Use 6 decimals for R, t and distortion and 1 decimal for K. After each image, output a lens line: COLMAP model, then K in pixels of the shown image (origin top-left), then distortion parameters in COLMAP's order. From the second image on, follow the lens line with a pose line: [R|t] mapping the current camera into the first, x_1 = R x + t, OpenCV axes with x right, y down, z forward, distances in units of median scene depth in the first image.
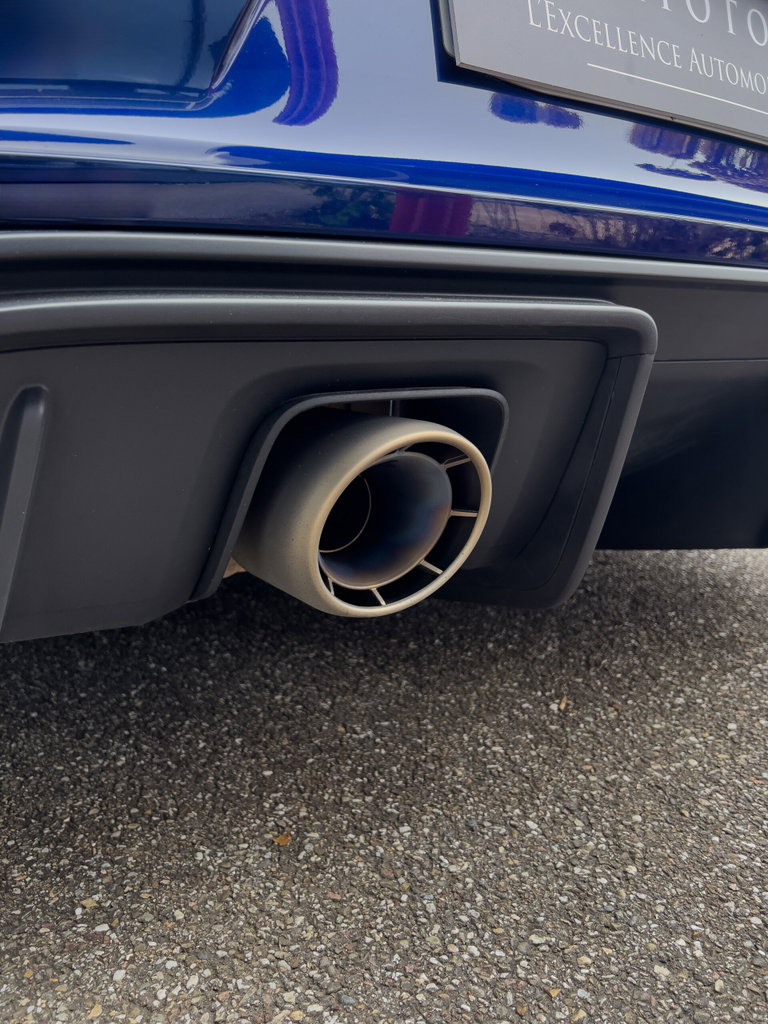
lens RADIAL K [[780.3, 0, 382.7], [0, 780.3, 507.6], [0, 0, 1]] dist [0.049794, -0.066487]
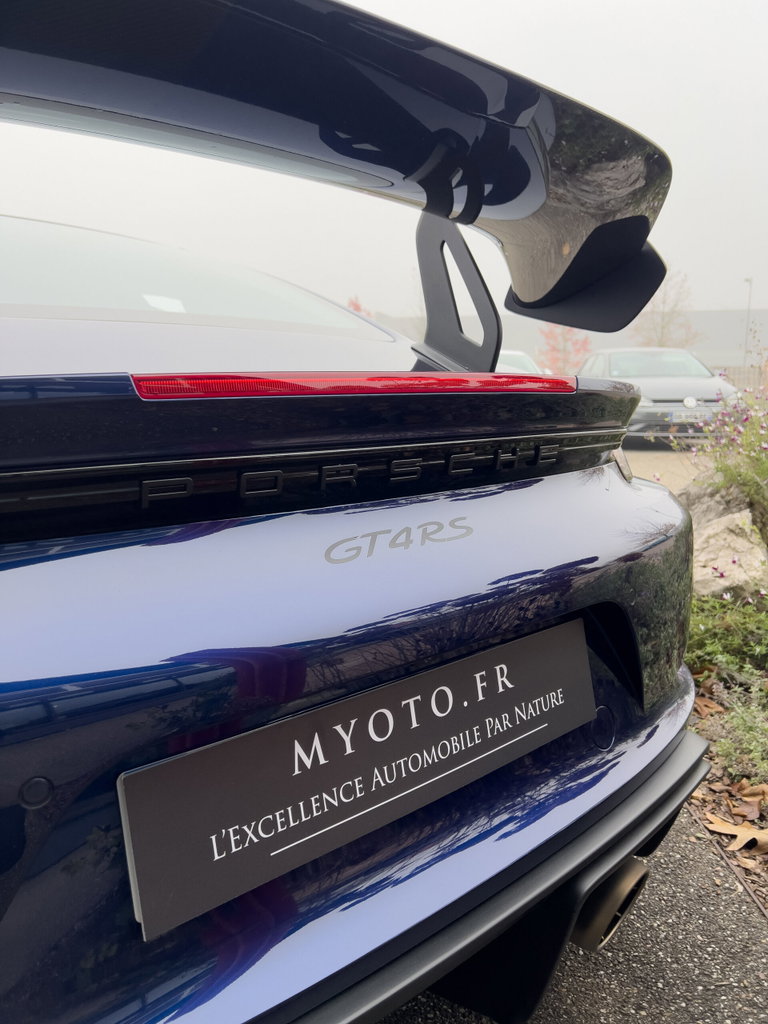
lens RADIAL K [[785.7, 0, 385.2], [0, 785.7, 509.5], [0, 0, 1]] dist [0.041033, -0.056606]
pose [[0.993615, -0.019188, 0.111179, 0.265953], [0.022663, 0.999291, -0.030079, -0.913616], [-0.110523, 0.032407, 0.993345, -0.241038]]
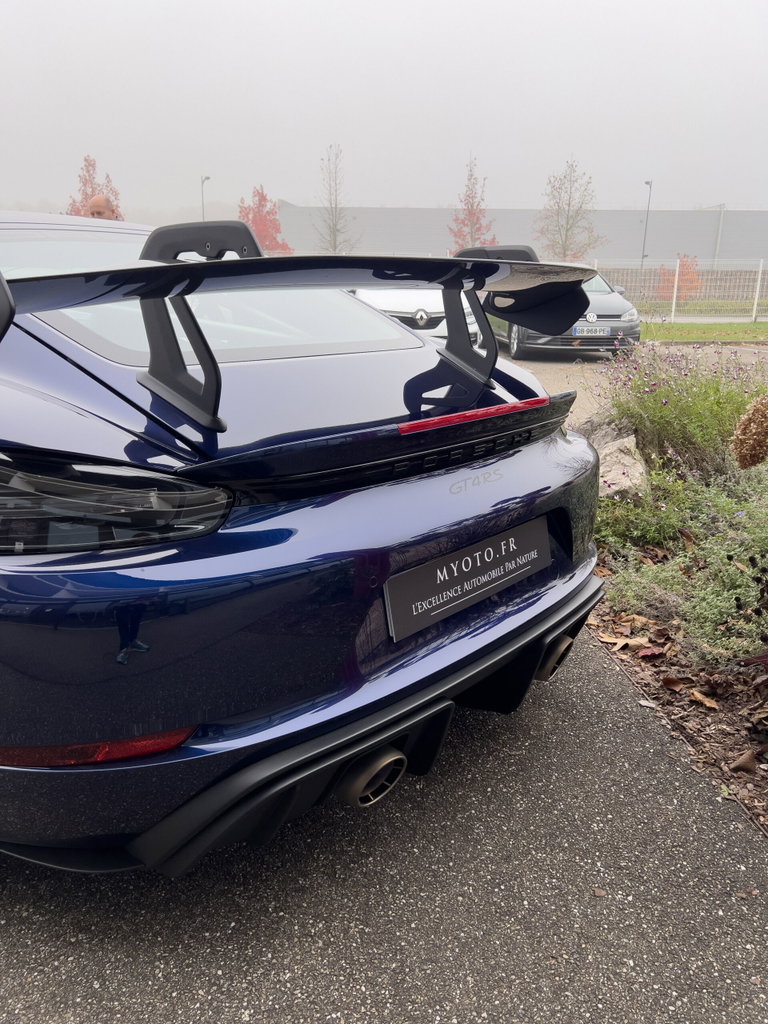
lens RADIAL K [[780.3, 0, 382.7], [0, 780.3, 507.6], [0, 0, 1]] dist [0.049794, -0.066487]
pose [[0.973953, -0.049223, 0.221344, -0.483147], [0.027708, 0.994674, 0.099278, -1.089315], [-0.225052, -0.090559, 0.970129, -1.563776]]
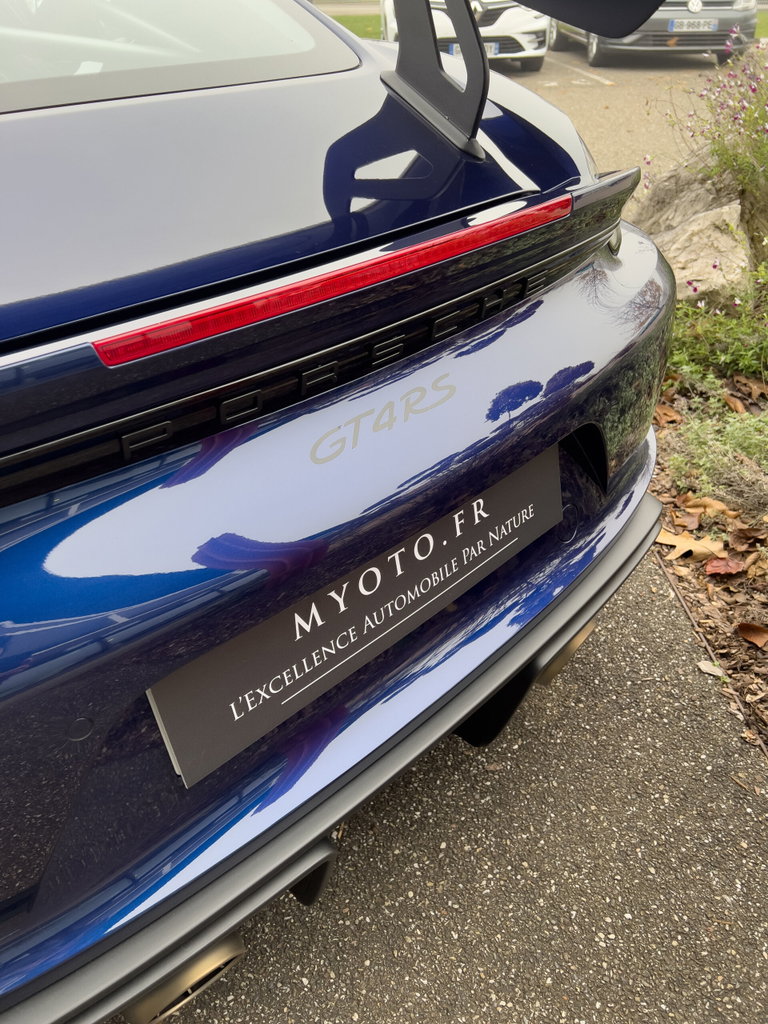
lens RADIAL K [[785.7, 0, 385.2], [0, 785.7, 509.5], [0, 0, 1]] dist [0.041033, -0.056606]
pose [[0.986796, -0.102781, 0.125176, 0.259472], [0.043547, 0.912760, 0.406168, -1.269605], [-0.156002, -0.395354, 0.905184, -0.188986]]
